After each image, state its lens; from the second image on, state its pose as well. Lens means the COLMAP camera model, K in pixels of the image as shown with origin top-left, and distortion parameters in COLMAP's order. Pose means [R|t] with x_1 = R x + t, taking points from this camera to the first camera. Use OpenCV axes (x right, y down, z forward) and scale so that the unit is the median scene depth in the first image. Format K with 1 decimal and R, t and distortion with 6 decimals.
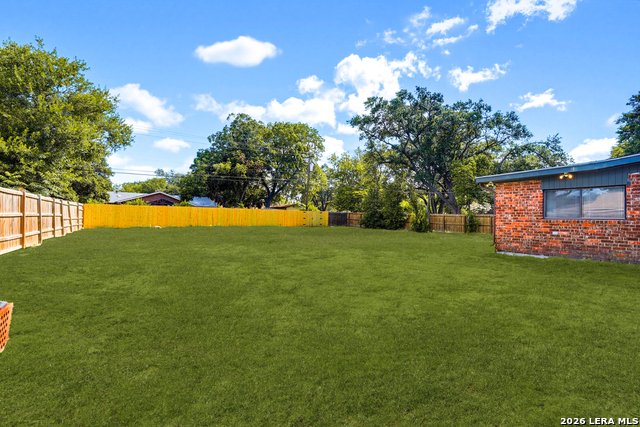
lens RADIAL K [[296.2, 0, 321.0], [0, 296.2, 215.1], [0, 0, 1]] dist [-0.038252, 0.008603]
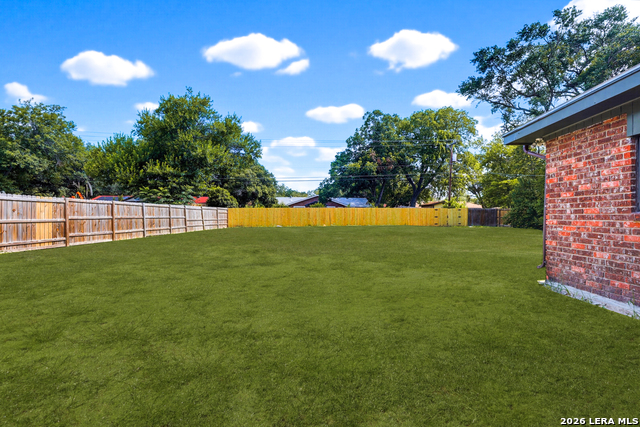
lens RADIAL K [[295.7, 0, 319.8], [0, 295.7, 213.3], [0, 0, 1]] dist [-0.022748, 0.003568]
pose [[0.817337, -0.021522, -0.575757, 0.163829], [0.019405, 0.999763, -0.009825, 0.002967], [0.575833, -0.003142, 0.817562, 0.110971]]
